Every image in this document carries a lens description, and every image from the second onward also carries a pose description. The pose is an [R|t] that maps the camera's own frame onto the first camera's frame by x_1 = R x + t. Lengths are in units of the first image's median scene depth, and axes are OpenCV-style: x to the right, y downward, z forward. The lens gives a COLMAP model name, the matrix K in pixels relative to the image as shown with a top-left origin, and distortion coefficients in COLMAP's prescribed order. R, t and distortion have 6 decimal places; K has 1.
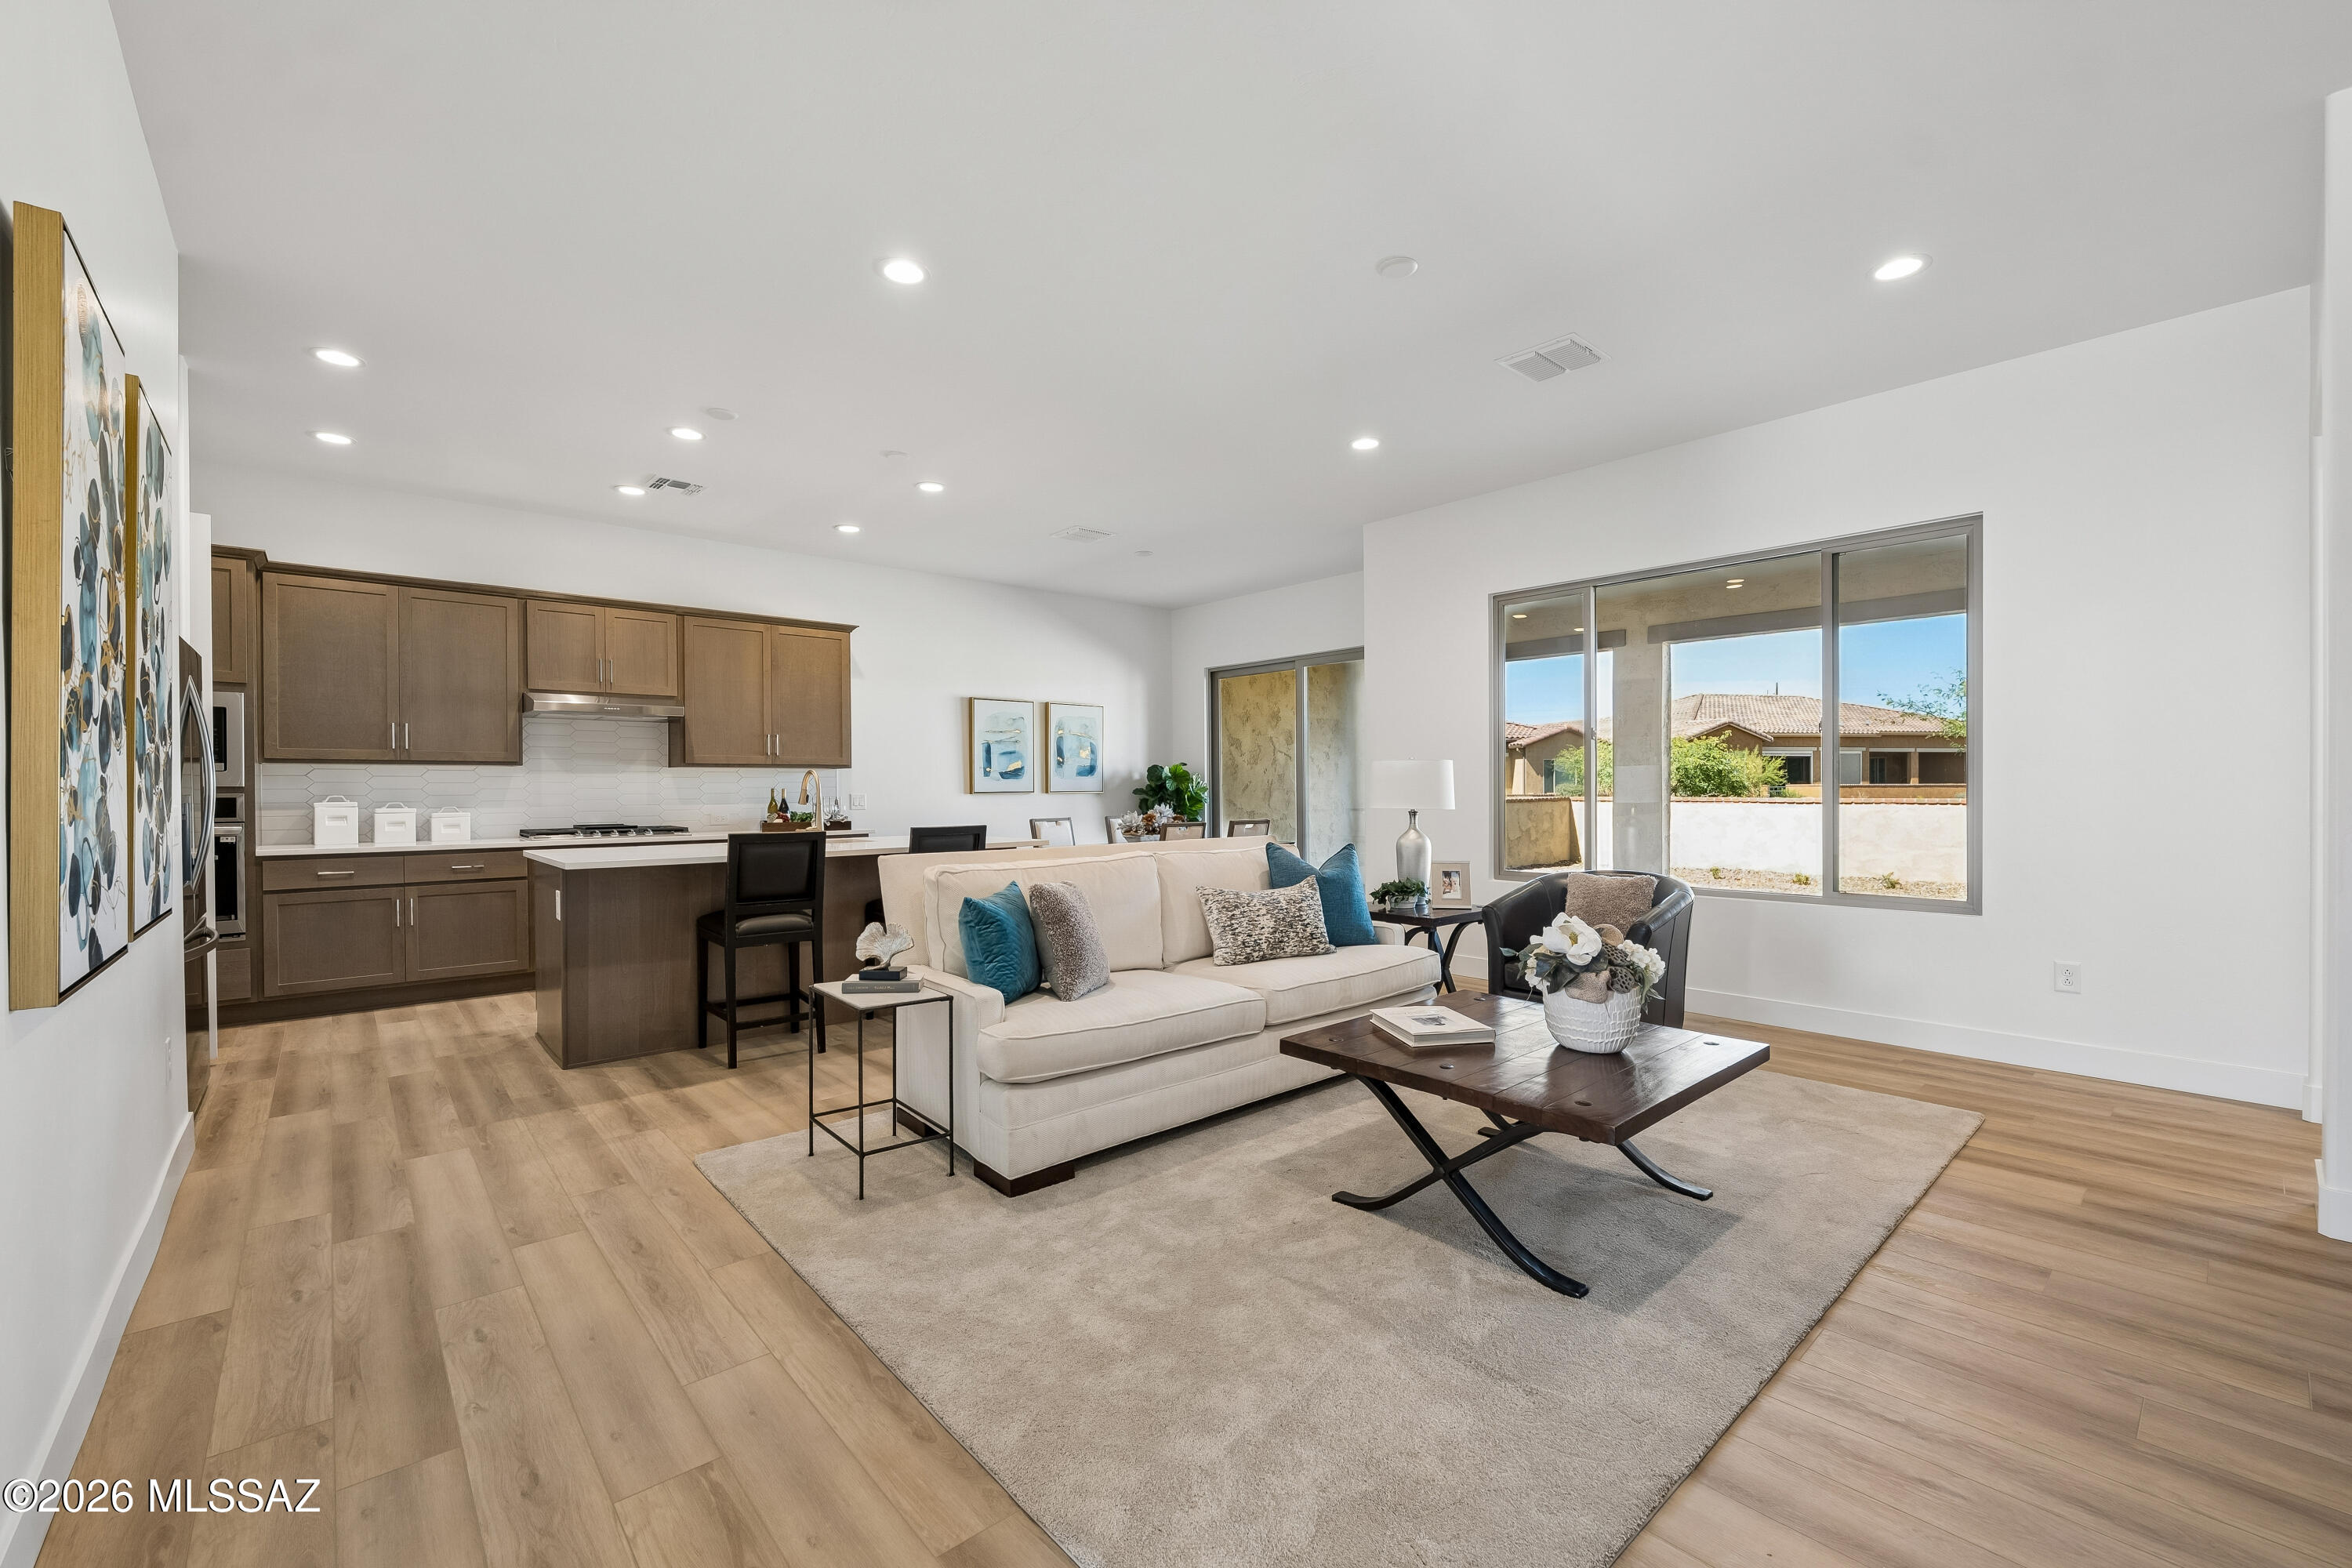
lens RADIAL K [[966.7, 0, 1168.1], [0, 966.7, 796.3], [0, 0, 1]] dist [-0.003148, -0.000279]
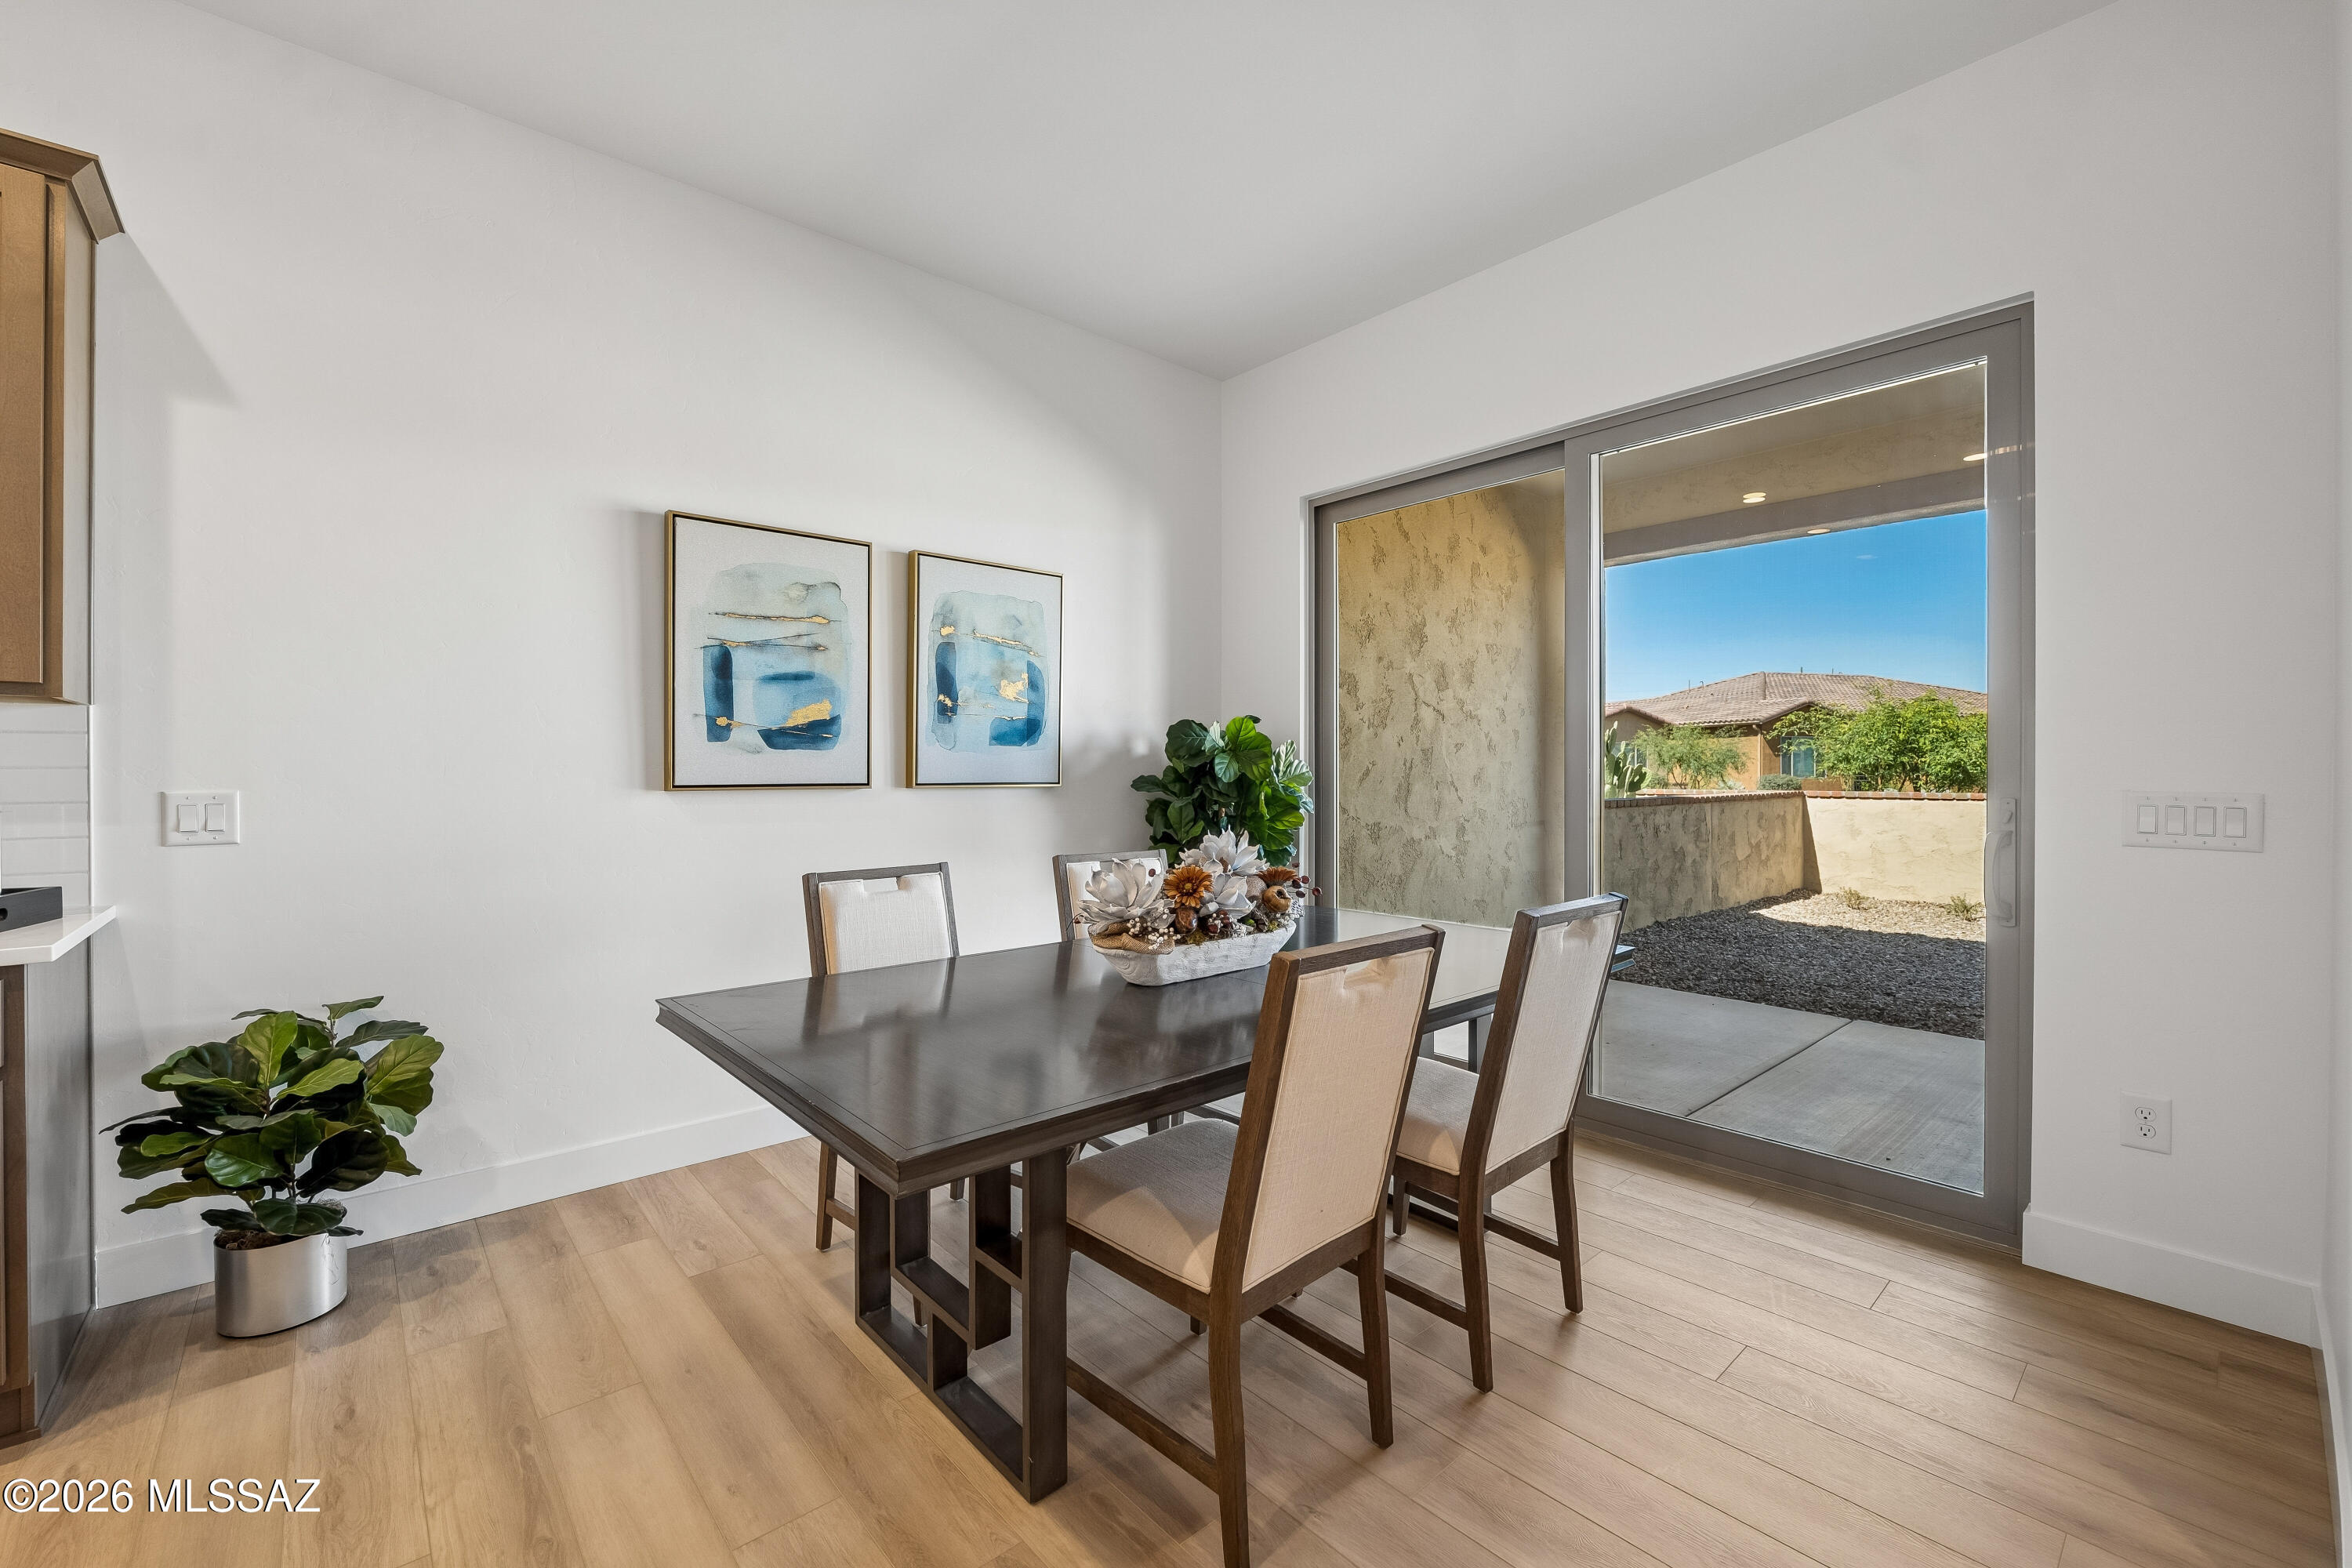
lens RADIAL K [[971.0, 0, 1163.7], [0, 971.0, 775.5], [0, 0, 1]] dist [-0.004391, -0.000477]
pose [[0.999968, 0.006750, -0.004222, -0.030086], [-0.006771, 0.999965, -0.005011, -0.009184], [0.004188, 0.005039, 0.999979, 0.824567]]
